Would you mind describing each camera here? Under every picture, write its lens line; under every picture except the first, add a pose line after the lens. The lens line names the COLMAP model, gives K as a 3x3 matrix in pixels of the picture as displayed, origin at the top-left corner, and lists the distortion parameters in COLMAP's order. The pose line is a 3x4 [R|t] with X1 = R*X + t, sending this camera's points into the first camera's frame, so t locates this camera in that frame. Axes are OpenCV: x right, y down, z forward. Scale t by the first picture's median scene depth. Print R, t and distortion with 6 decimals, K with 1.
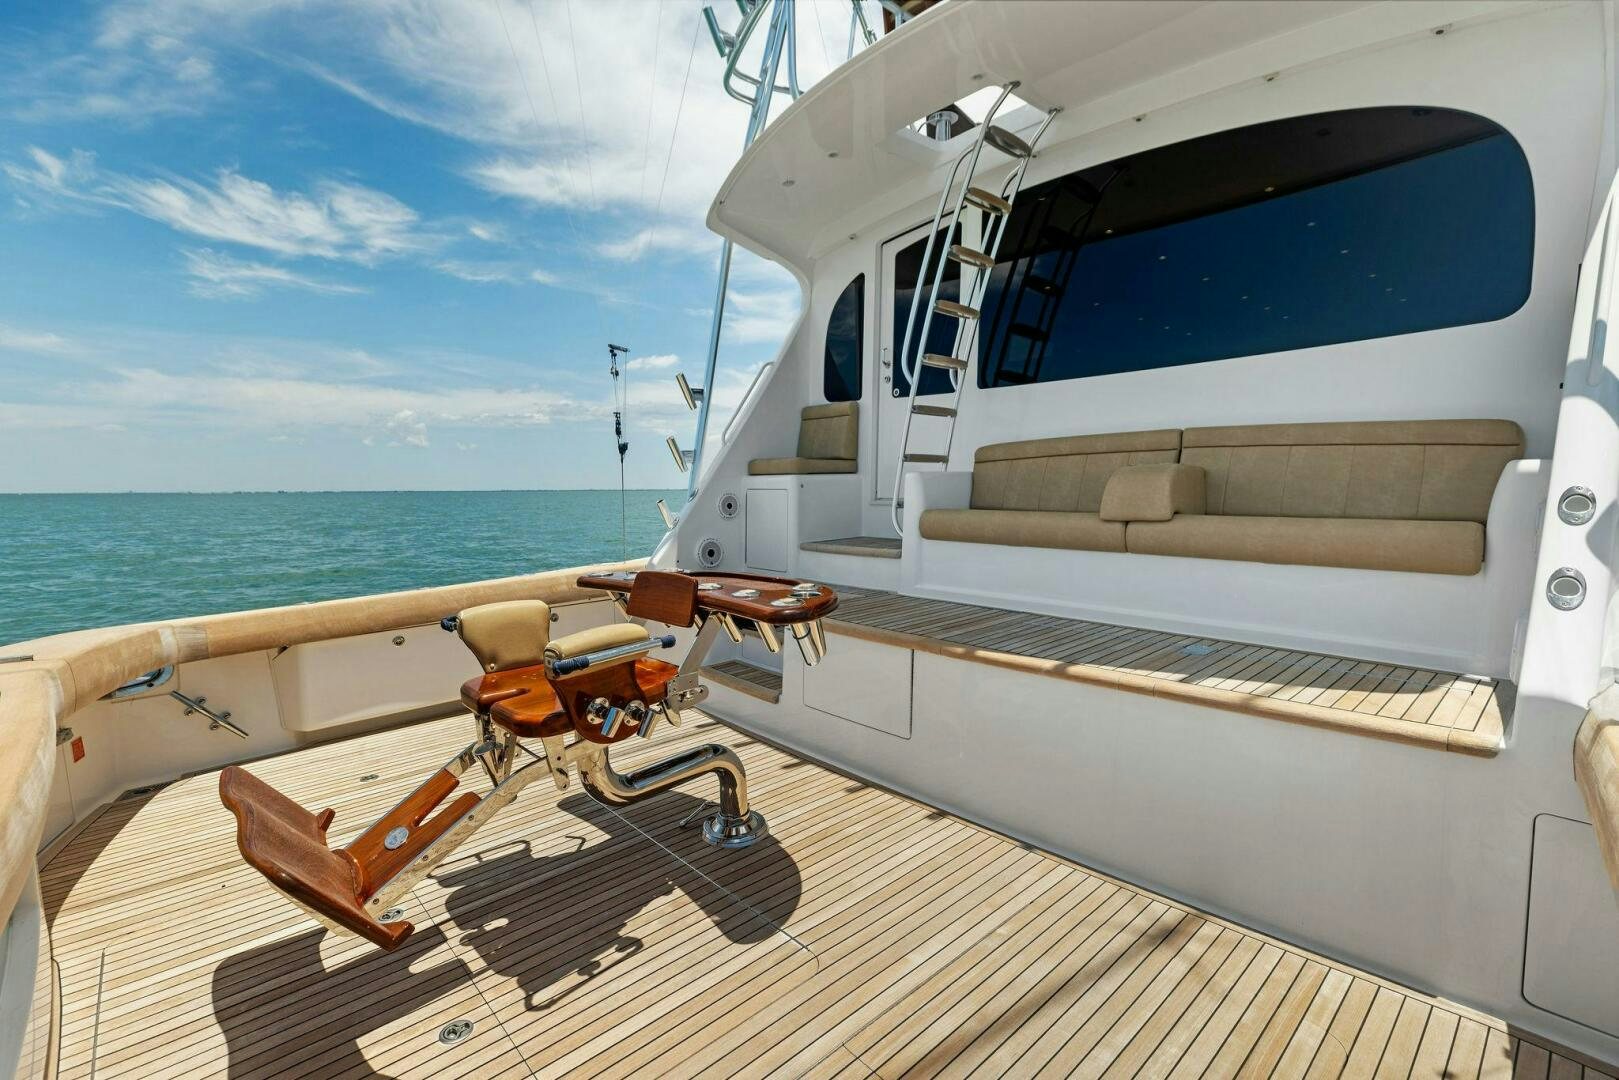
lens RADIAL K [[721.8, 0, 809.5], [0, 721.8, 540.0], [0, 0, 1]] dist [-0.000711, 0.000462]
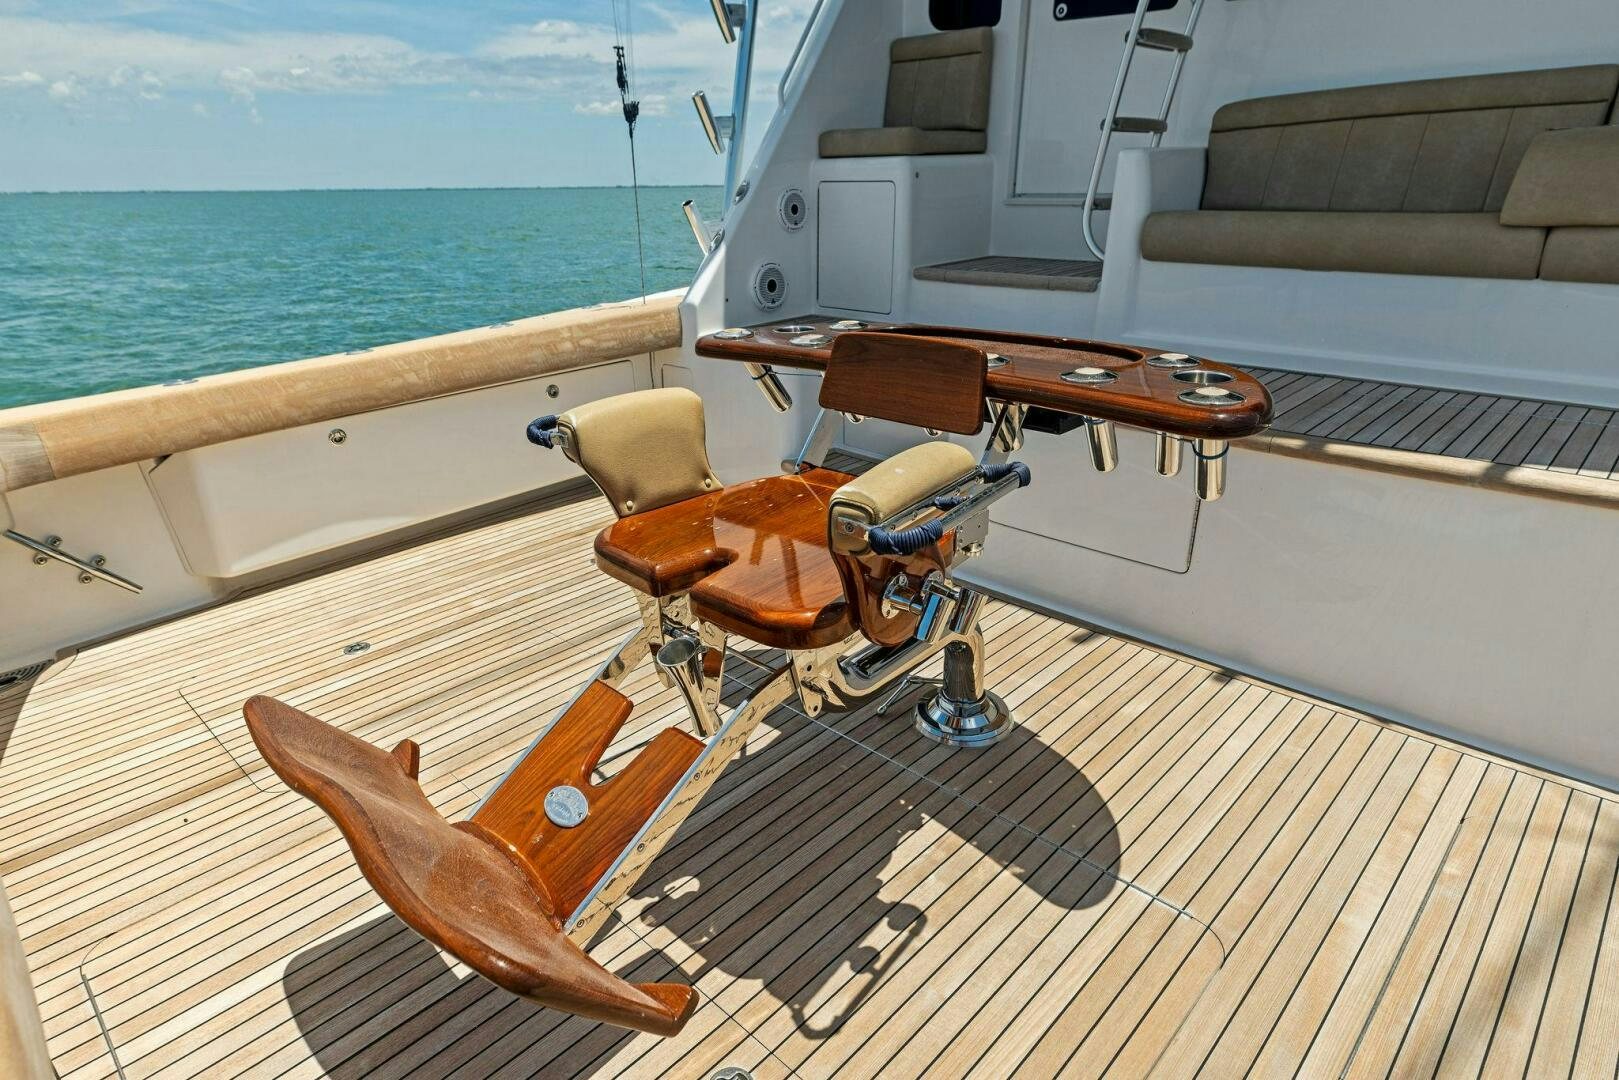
lens RADIAL K [[919.0, 0, 809.5], [0, 919.0, 540.0], [0, 0, 1]] dist [0.010559, -0.001471]
pose [[0.997938, -0.031895, 0.055700, -0.208336], [0.013990, 0.955016, 0.296224, -0.011121], [-0.062642, -0.294834, 0.953493, 0.167218]]
